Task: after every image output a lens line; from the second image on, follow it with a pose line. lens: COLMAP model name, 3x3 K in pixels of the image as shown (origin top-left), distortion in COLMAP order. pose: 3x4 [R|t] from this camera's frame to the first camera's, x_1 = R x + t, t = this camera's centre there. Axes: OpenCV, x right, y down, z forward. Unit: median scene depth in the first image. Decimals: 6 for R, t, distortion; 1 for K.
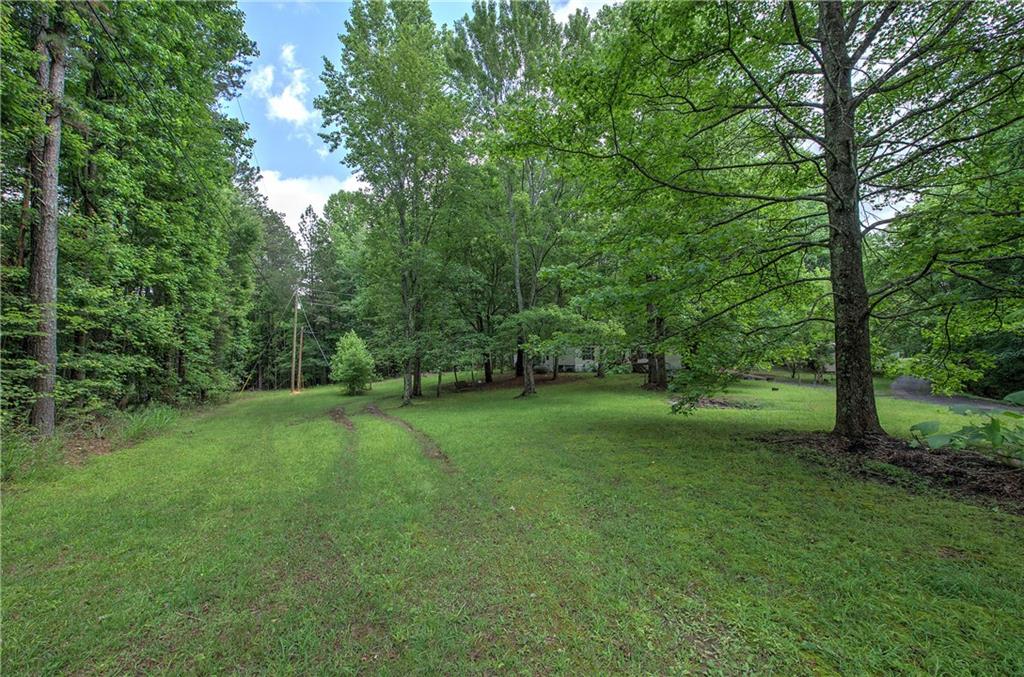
lens RADIAL K [[441.7, 0, 514.4], [0, 441.7, 331.6], [0, 0, 1]] dist [-0.001374, 0.000294]
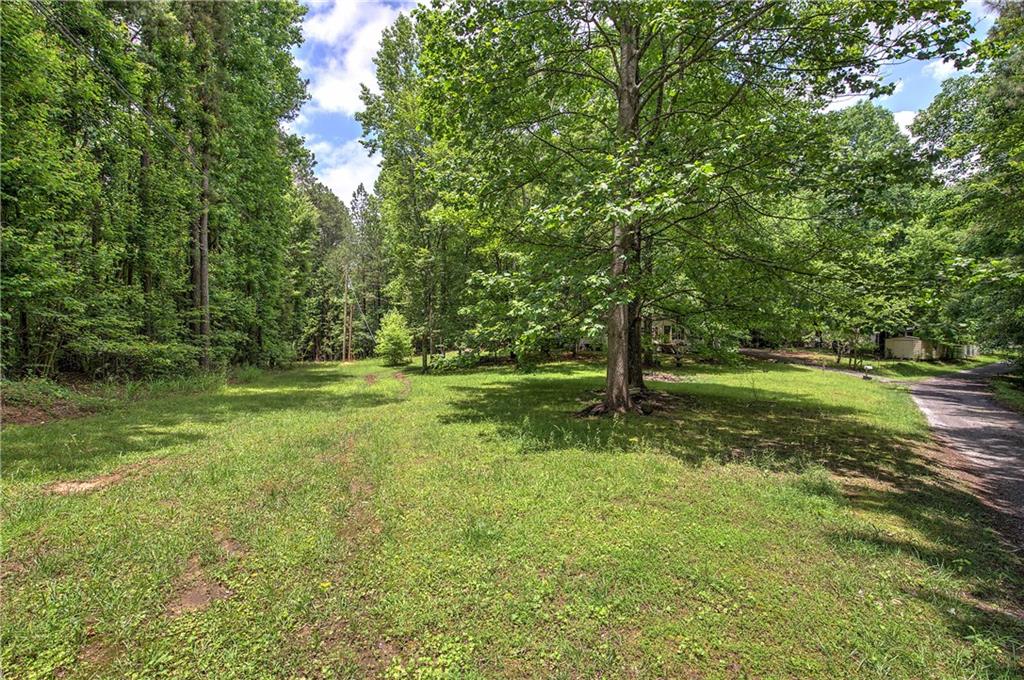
lens RADIAL K [[554.2, 0, 508.9], [0, 554.2, 333.4], [0, 0, 1]] dist [0.022674, -0.000137]
pose [[0.980648, 0.025252, -0.194145, 0.204533], [-0.013828, 0.998104, 0.059975, -0.031480], [0.195291, -0.056130, 0.979138, -0.331577]]
